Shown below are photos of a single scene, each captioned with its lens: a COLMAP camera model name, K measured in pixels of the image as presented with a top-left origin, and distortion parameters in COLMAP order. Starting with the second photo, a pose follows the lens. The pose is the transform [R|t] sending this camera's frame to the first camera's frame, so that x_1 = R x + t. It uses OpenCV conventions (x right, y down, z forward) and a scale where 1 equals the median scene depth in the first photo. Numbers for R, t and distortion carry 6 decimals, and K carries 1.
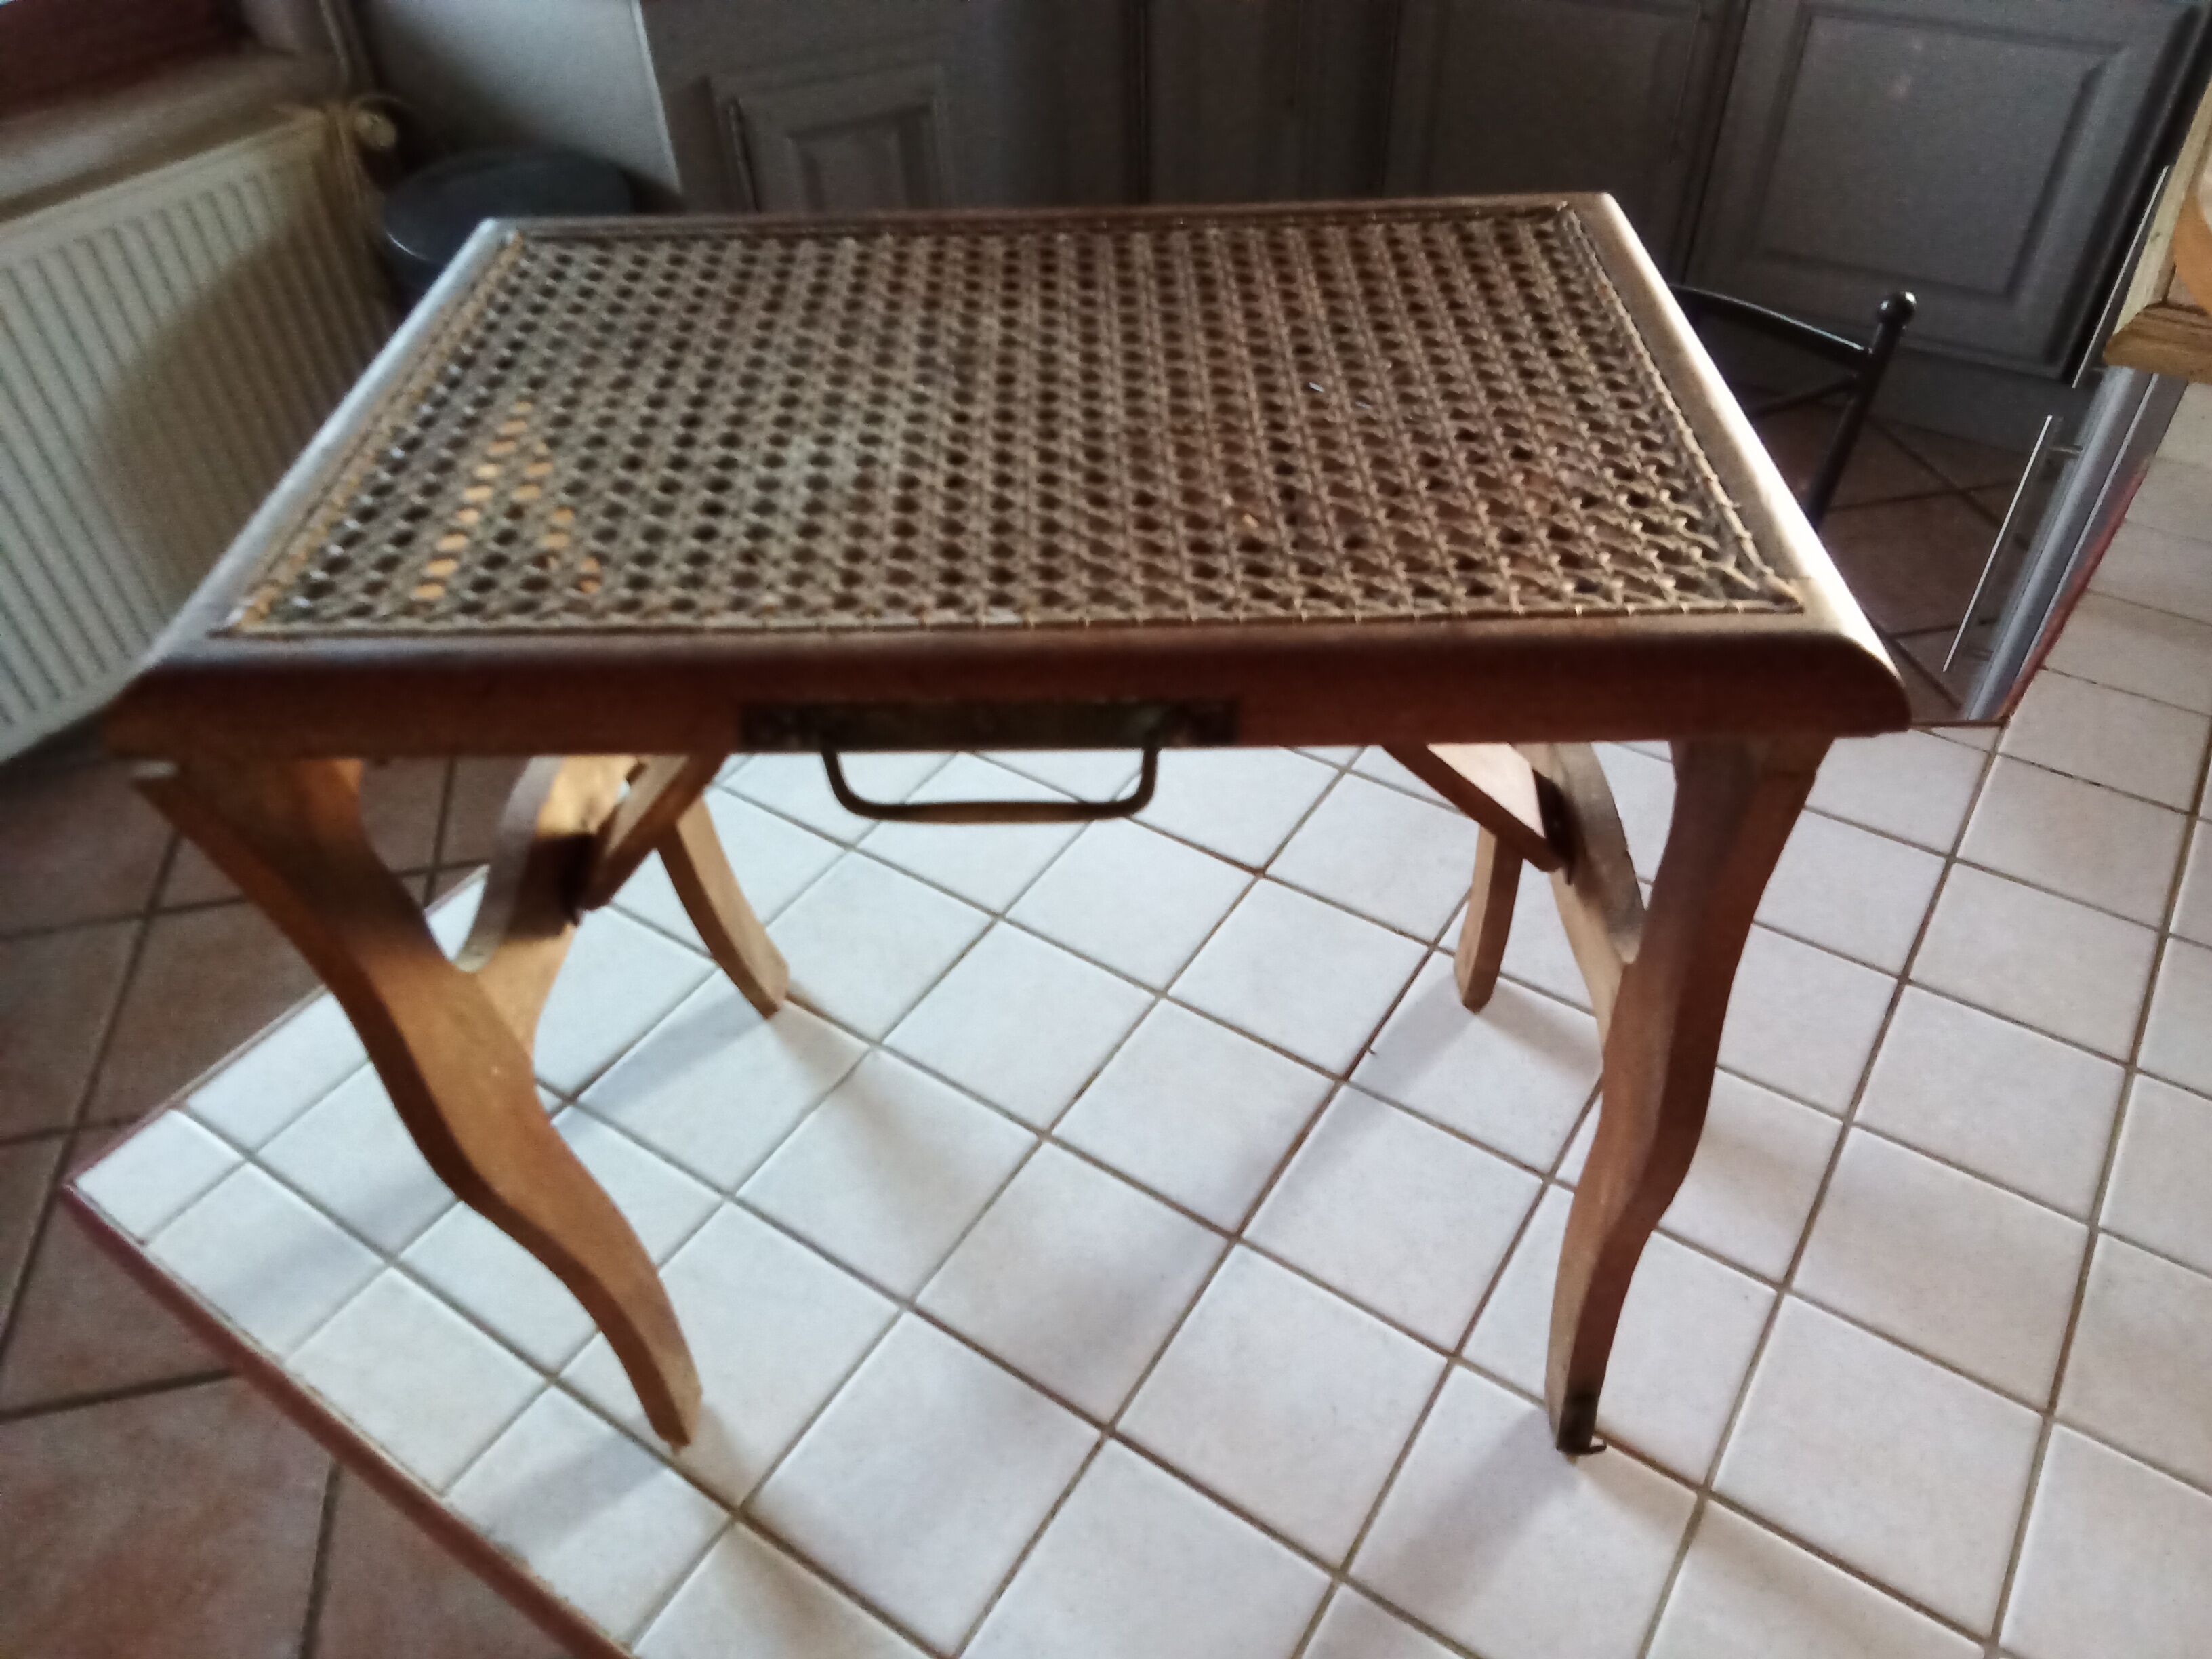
lens RADIAL K [[1561.3, 0, 1086.9], [0, 1561.3, 827.7], [0, 0, 1]] dist [0.079707, -0.087614]
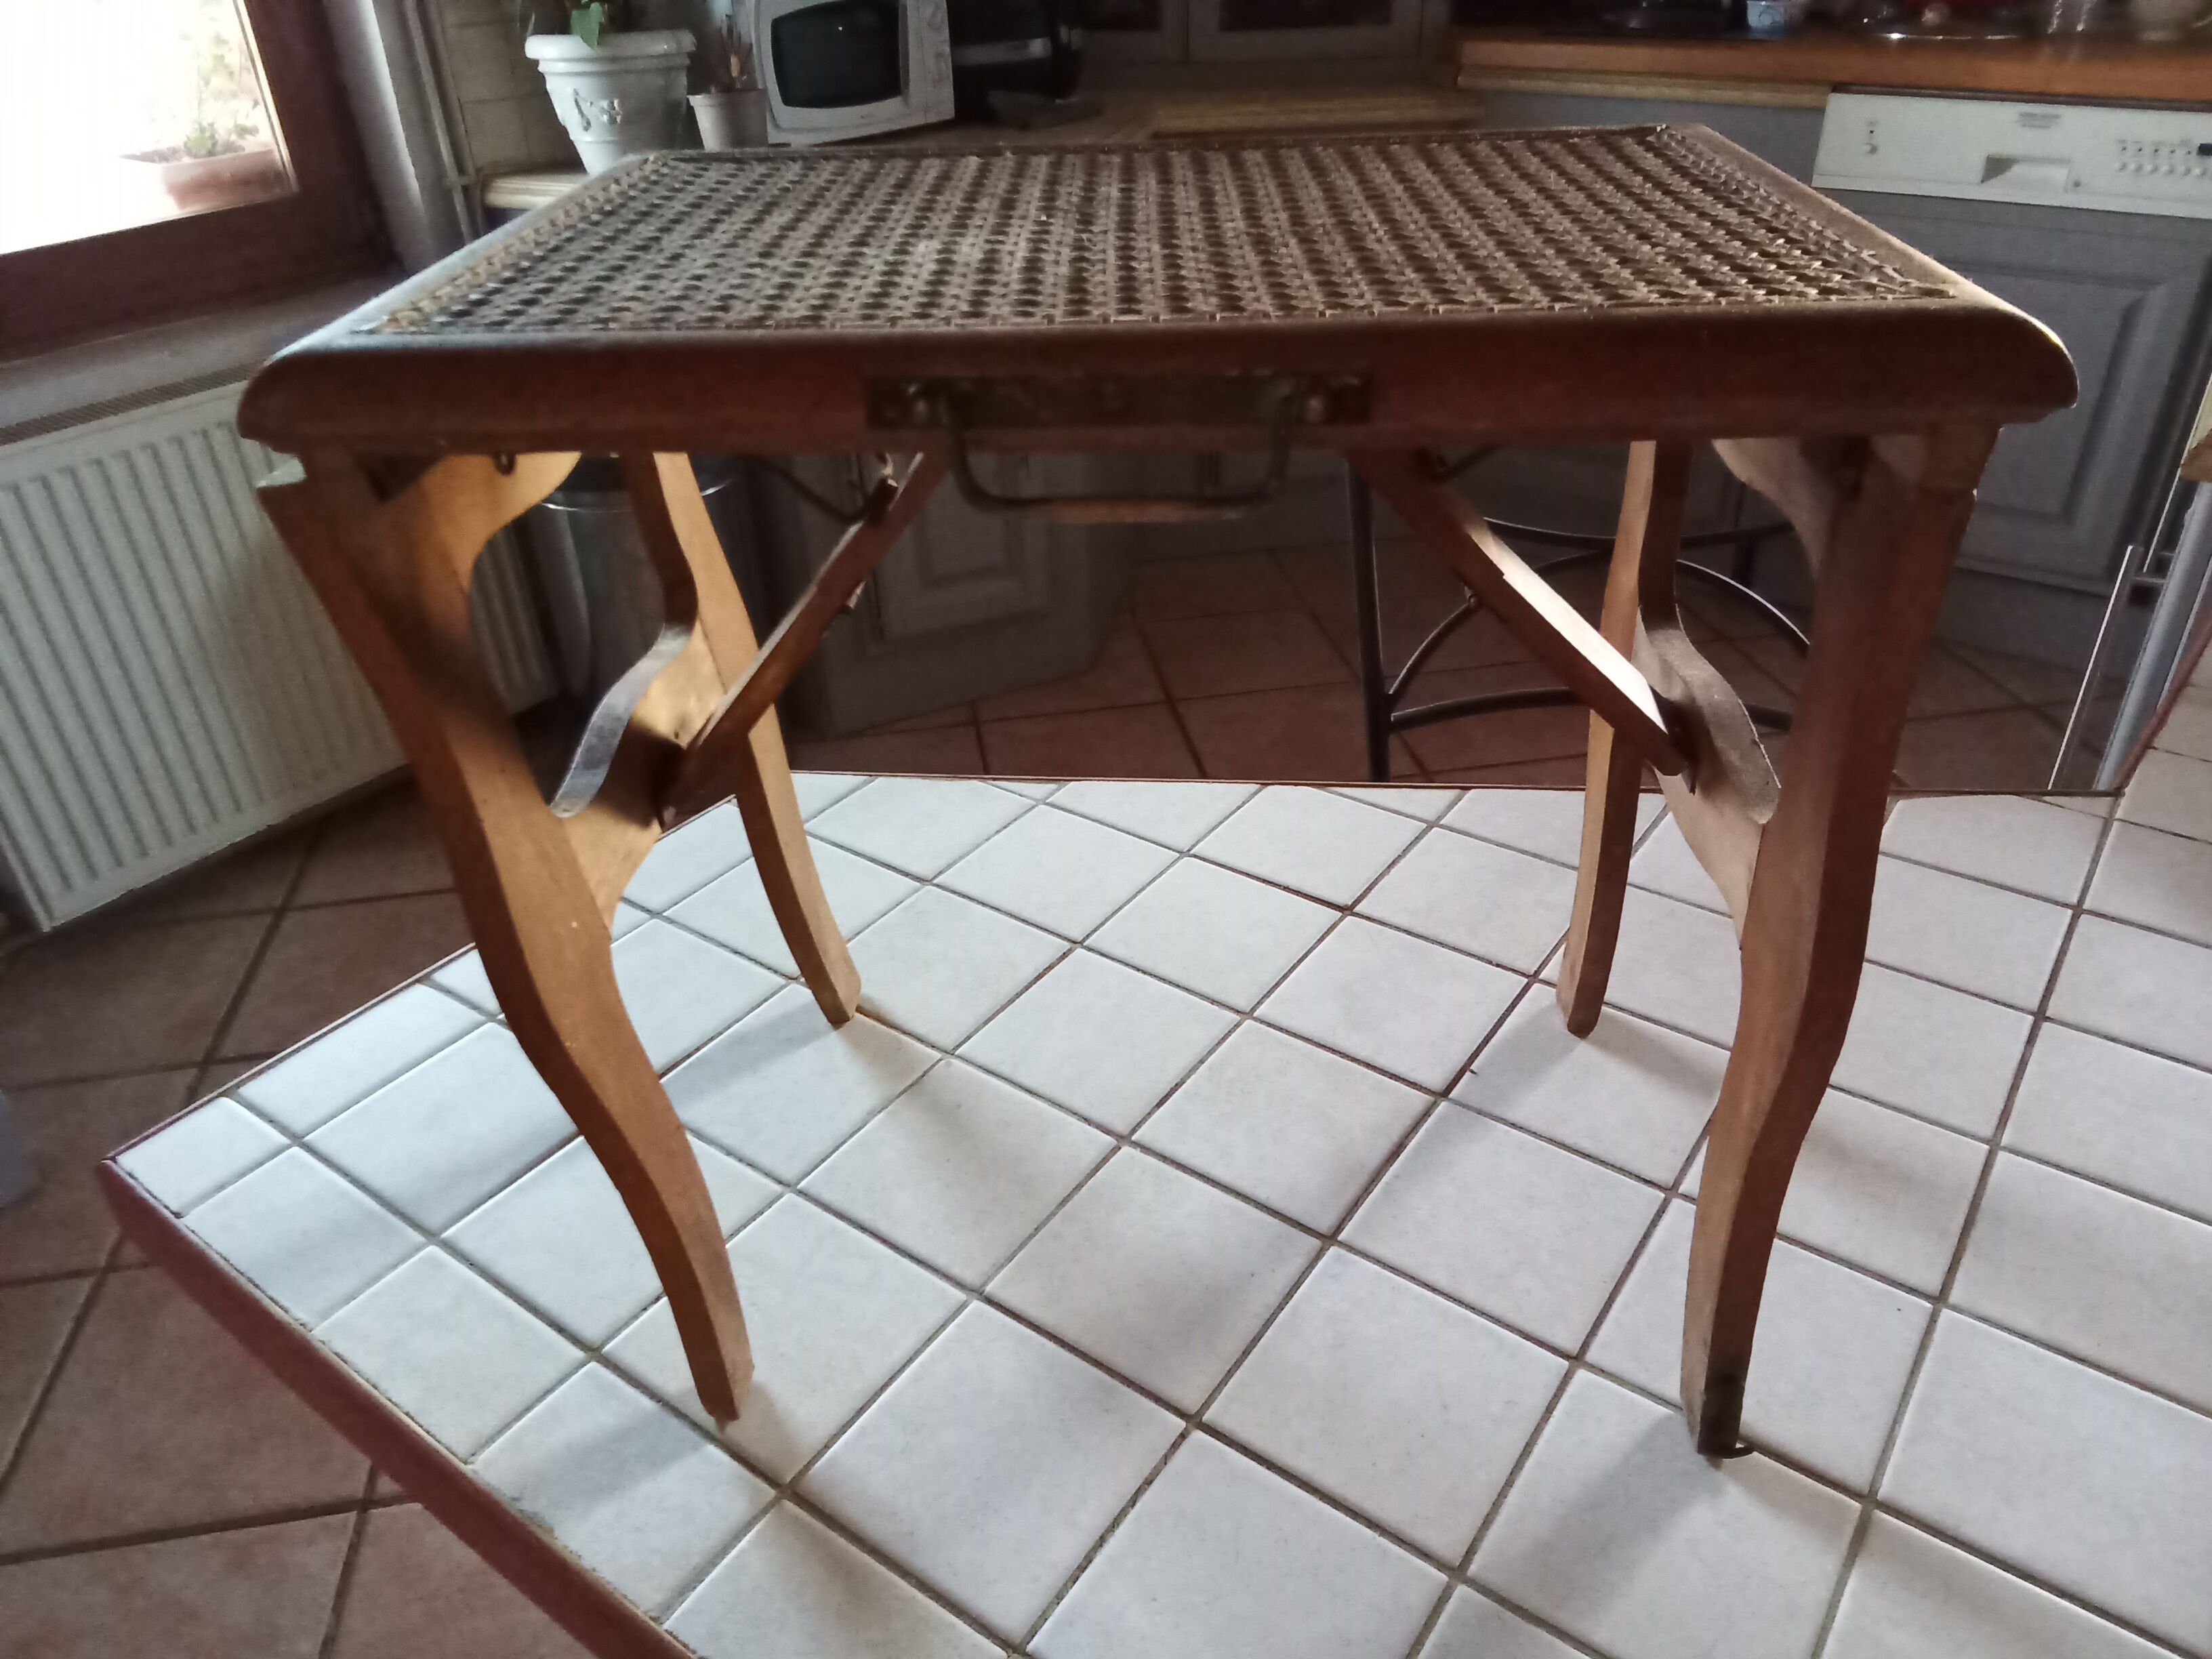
lens RADIAL K [[1561.3, 0, 1086.9], [0, 1561.3, 827.7], [0, 0, 1]] dist [0.079707, -0.087614]
pose [[0.999115, 0.021752, -0.036011, -0.022001], [-0.027856, 0.983494, -0.178782, 0.202267], [0.031528, 0.179627, 0.983229, 0.042417]]
